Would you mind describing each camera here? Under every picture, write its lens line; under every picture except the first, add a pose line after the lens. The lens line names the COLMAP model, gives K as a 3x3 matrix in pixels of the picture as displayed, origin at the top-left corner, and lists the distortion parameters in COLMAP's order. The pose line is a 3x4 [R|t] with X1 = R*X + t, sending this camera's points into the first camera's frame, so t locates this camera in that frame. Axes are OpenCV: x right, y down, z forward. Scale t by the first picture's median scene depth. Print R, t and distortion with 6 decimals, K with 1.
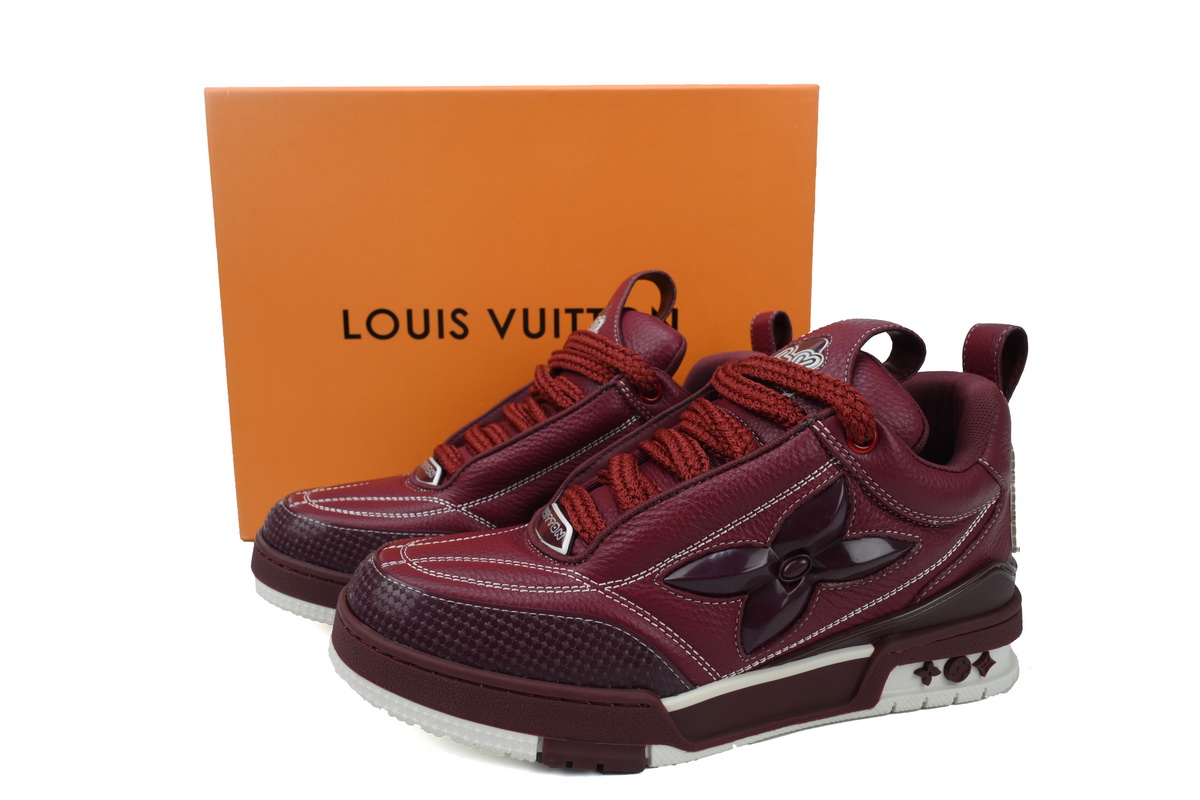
lens RADIAL K [[887.4, 0, 599.8], [0, 887.4, 400.5], [0, 0, 1]] dist [-0.008970, -0.004900]
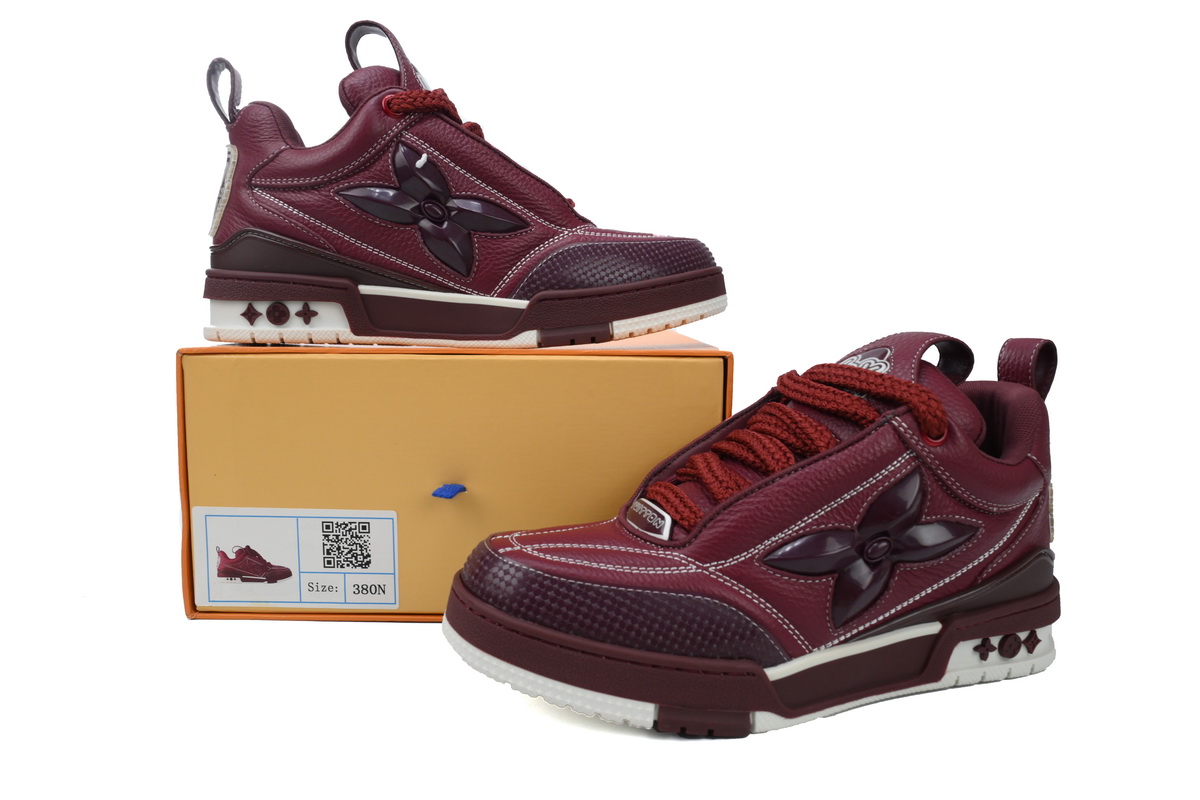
lens RADIAL K [[887.4, 0, 598.5], [0, 887.4, 396.6], [0, 0, 1]] dist [-0.008970, -0.004900]
pose [[0.998120, 0.004444, 0.061121, -0.191482], [-0.001292, 0.998672, -0.051512, 0.053639], [-0.061269, 0.051336, 0.996800, -0.092594]]
